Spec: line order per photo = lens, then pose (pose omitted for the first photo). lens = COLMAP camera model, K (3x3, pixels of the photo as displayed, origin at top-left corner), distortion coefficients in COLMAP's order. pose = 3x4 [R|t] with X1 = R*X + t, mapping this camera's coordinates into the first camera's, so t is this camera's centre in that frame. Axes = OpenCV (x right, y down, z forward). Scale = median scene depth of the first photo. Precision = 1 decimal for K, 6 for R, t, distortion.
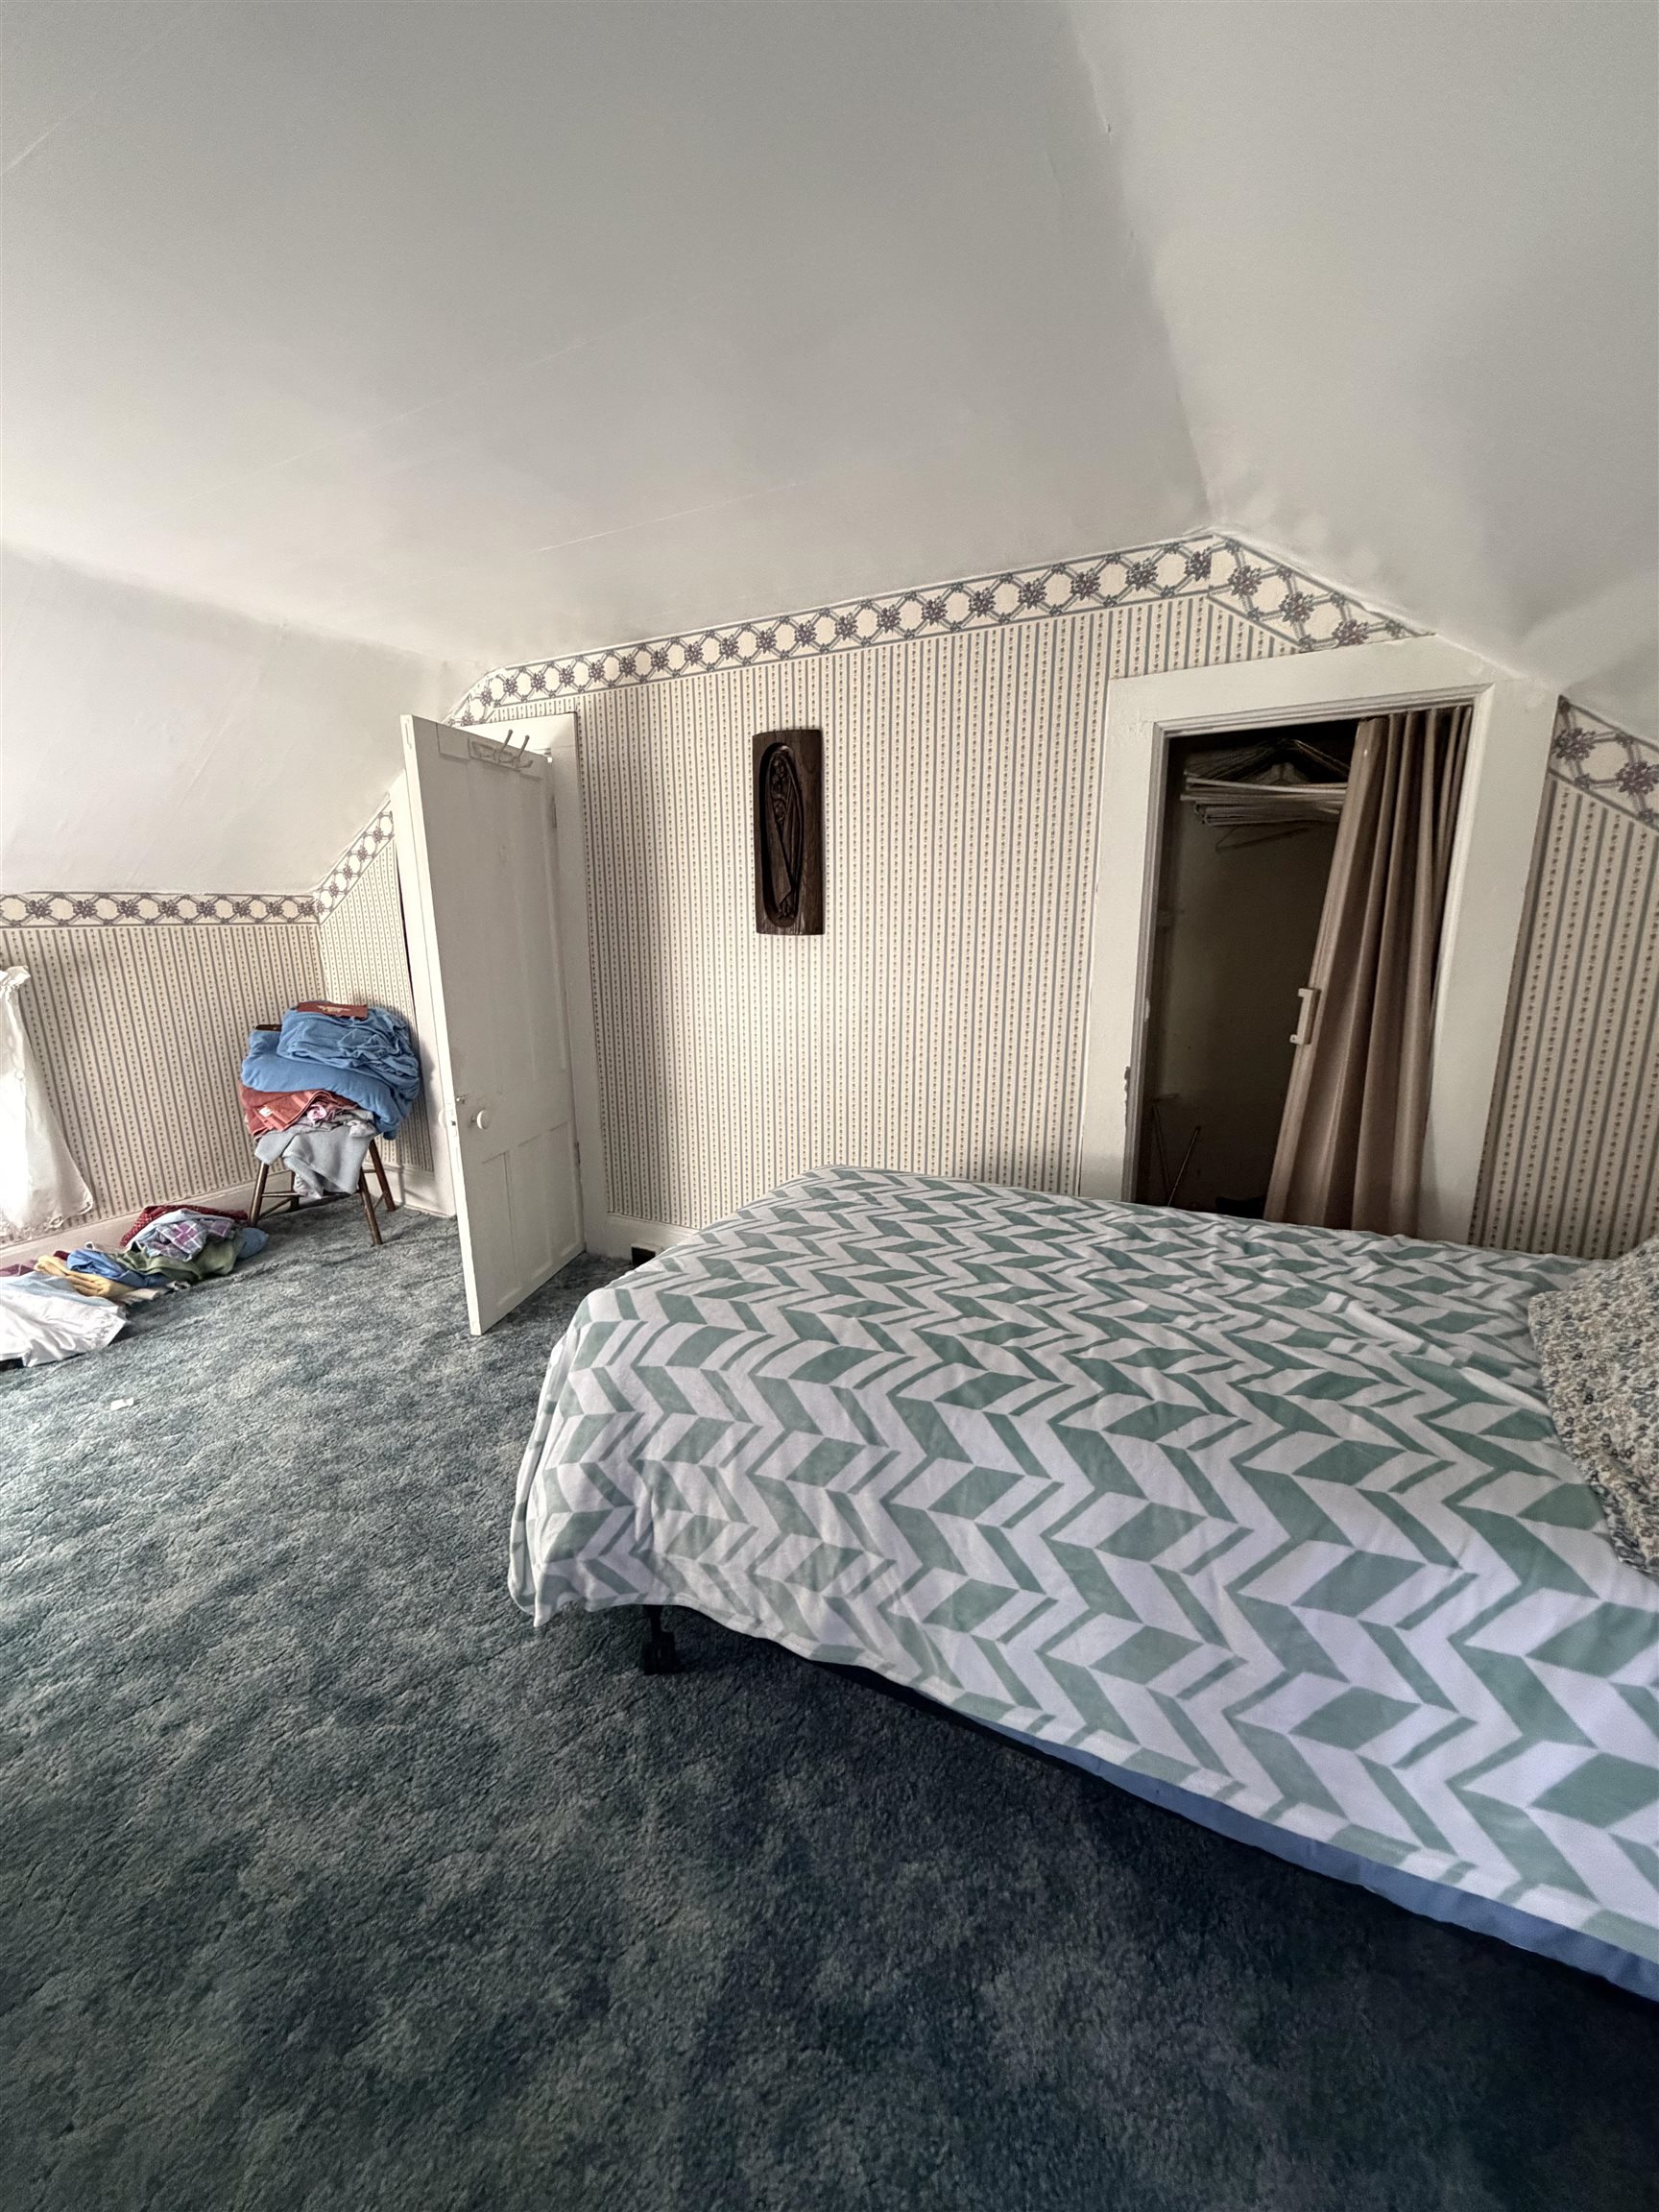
lens RADIAL K [[880.4, 0, 827.8], [0, 880.4, 1100.0], [0, 0, 1]] dist [-0.004112, 0.000715]
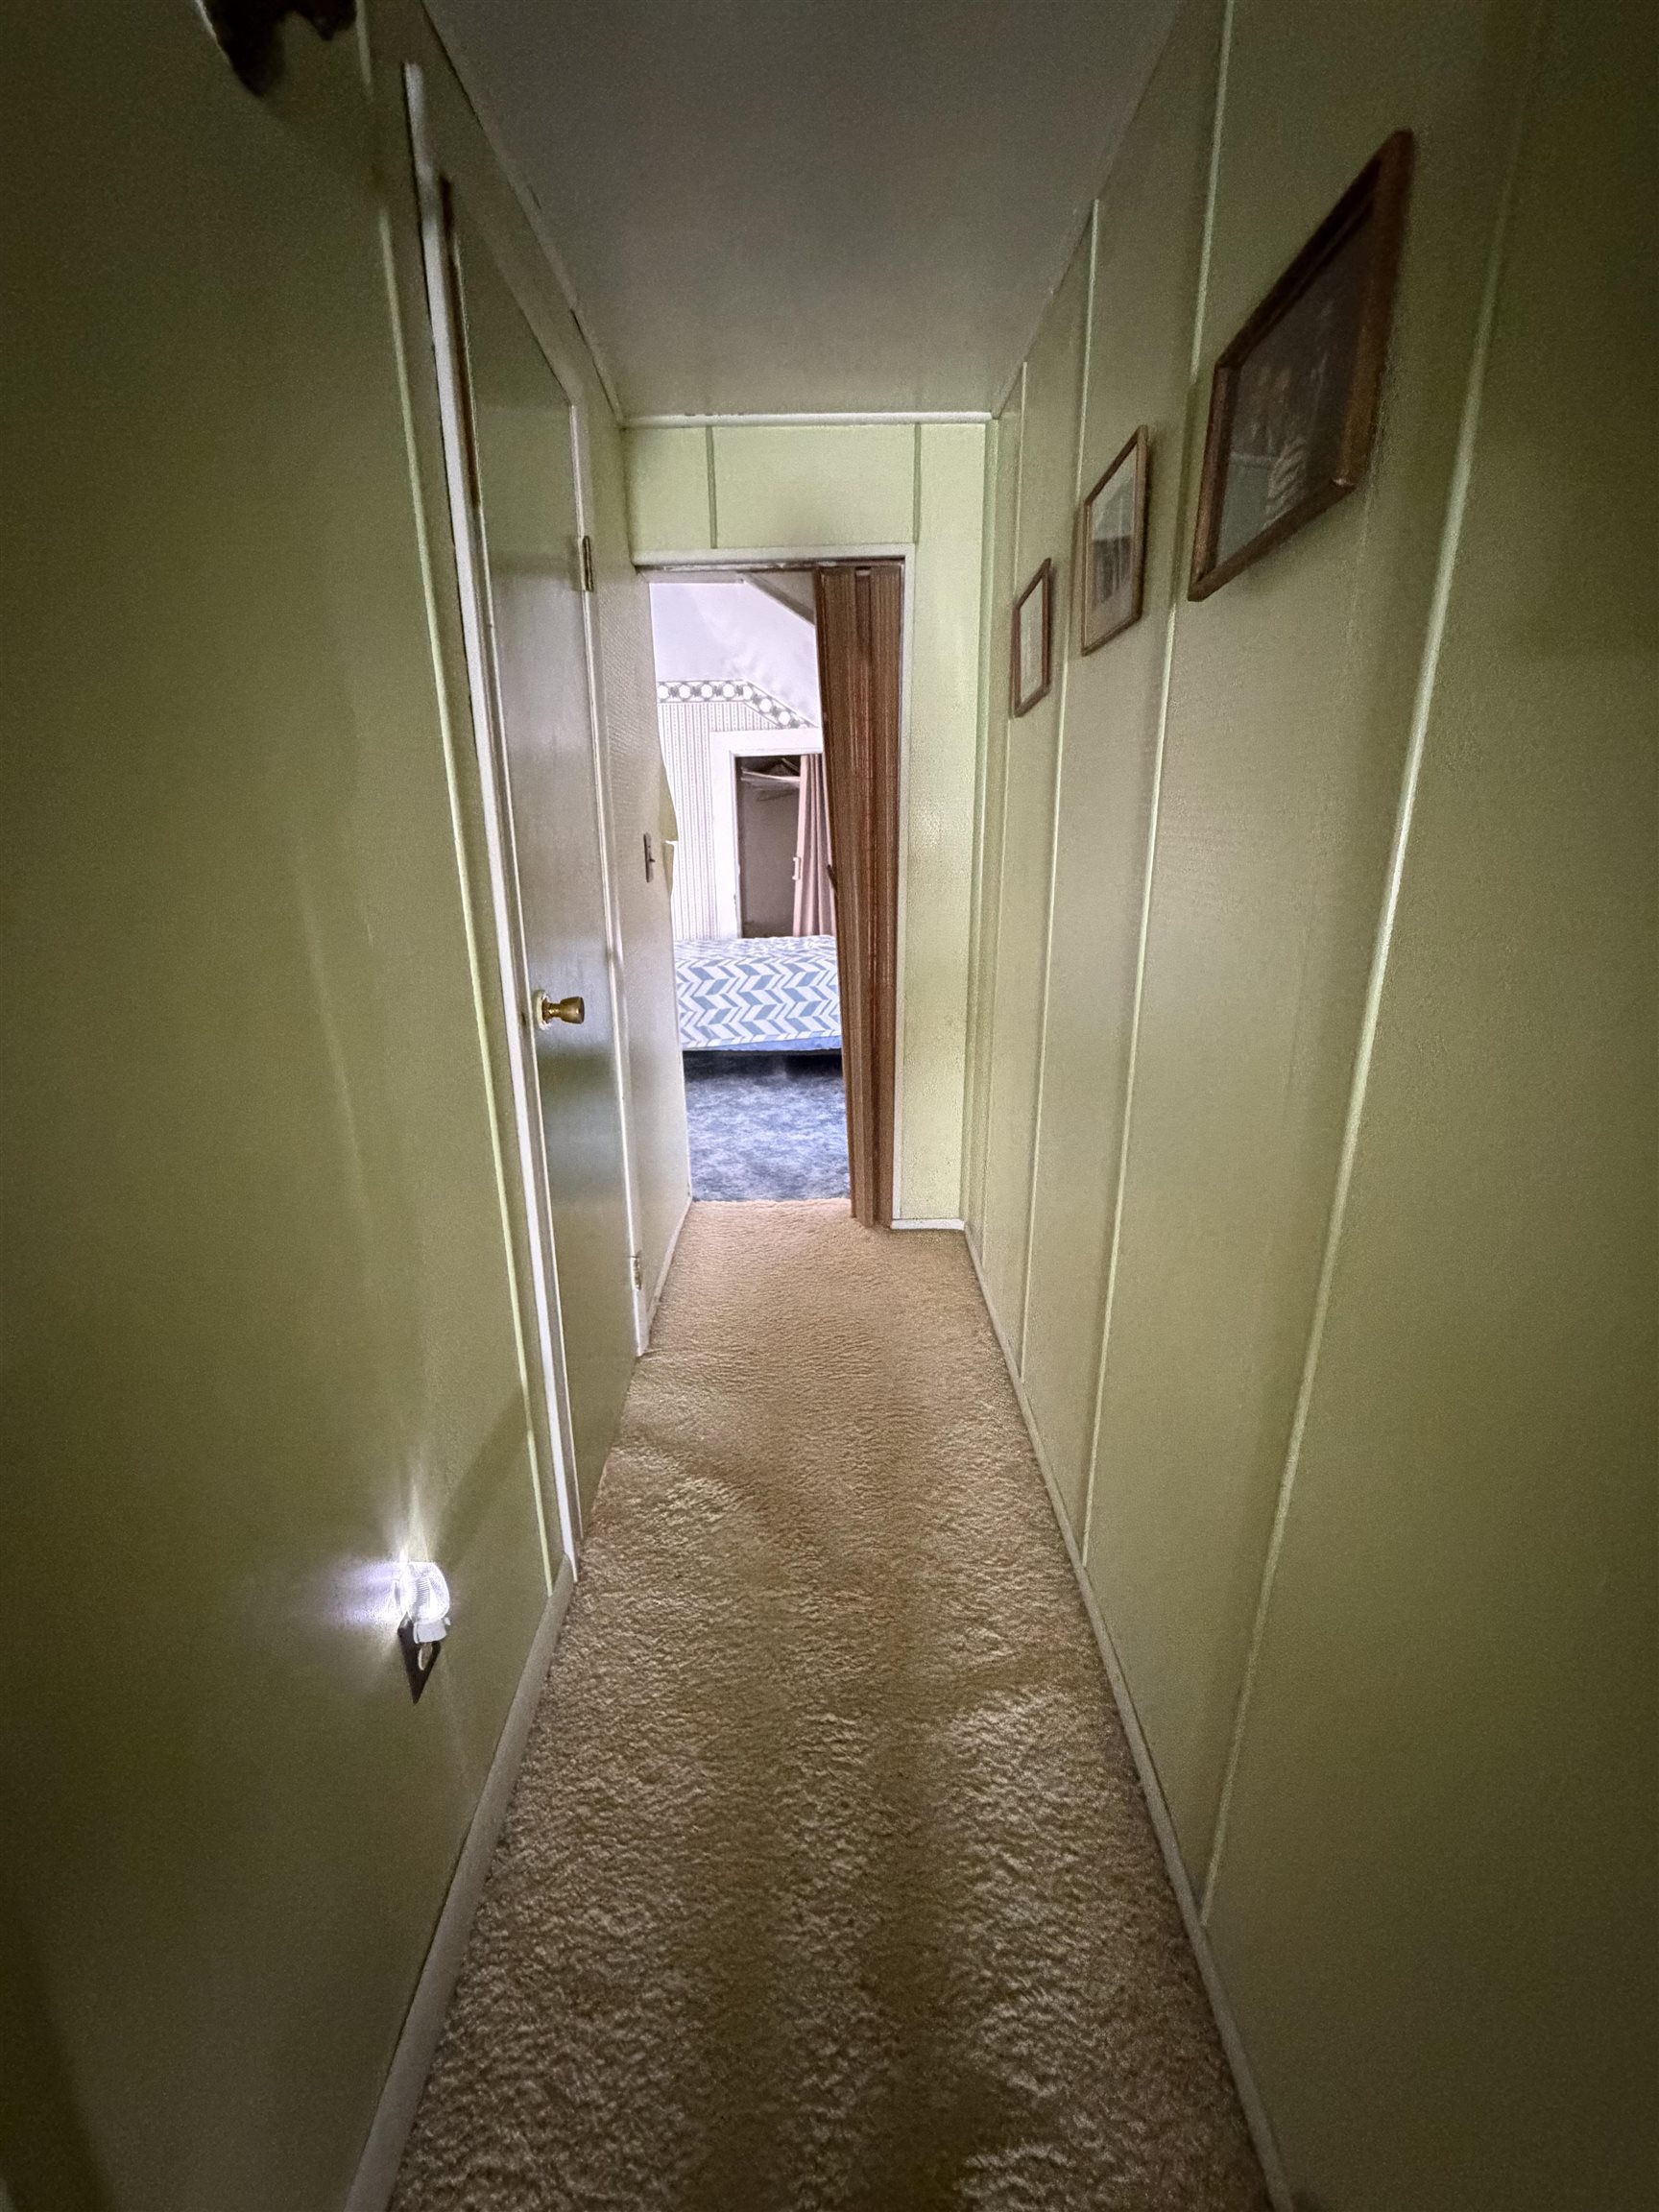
lens RADIAL K [[880.4, 0, 825.5], [0, 880.4, 1106.5], [0, 0, 1]] dist [-0.004112, 0.000715]
pose [[0.889286, -0.139355, 0.435603, -0.661830], [0.110310, 0.989684, 0.091415, 0.402156], [-0.443849, -0.033243, 0.895485, -1.499357]]
